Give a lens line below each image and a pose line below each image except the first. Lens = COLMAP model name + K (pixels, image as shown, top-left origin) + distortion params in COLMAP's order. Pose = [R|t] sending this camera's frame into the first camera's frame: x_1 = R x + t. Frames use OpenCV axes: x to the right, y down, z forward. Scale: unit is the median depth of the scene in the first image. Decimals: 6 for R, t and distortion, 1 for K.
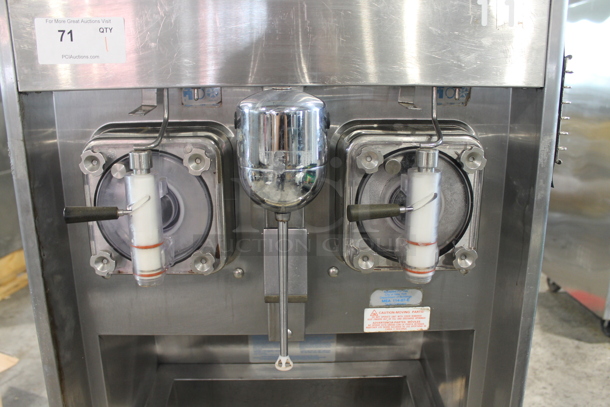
lens RADIAL K [[517.8, 0, 305.0], [0, 517.8, 203.5], [0, 0, 1]] dist [-0.162453, 0.128095]
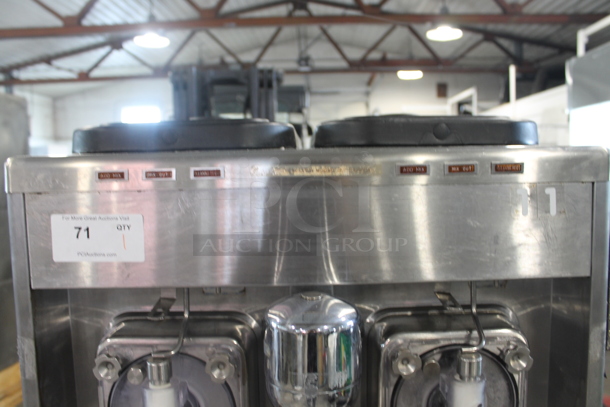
lens RADIAL K [[517.8, 0, 305.0], [0, 517.8, 203.5], [0, 0, 1]] dist [-0.162453, 0.128095]
pose [[0.999608, -0.013265, -0.024665, -0.029042], [0.008993, 0.986107, -0.165868, -0.212123], [0.026523, 0.165581, 0.985839, 0.049090]]
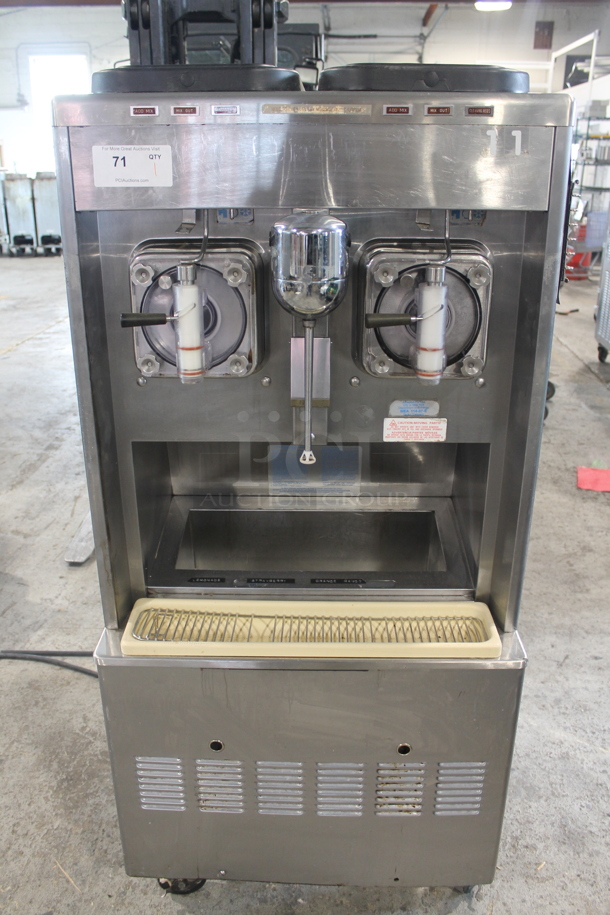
lens RADIAL K [[776.6, 0, 305.0], [0, 776.6, 457.5], [0, 0, 1]] dist [-0.162453, 0.128095]
pose [[0.999152, 0.019142, -0.036453, 0.015557], [-0.013990, 0.990519, 0.136662, 0.082409], [0.038724, -0.136036, 0.989947, -0.716617]]
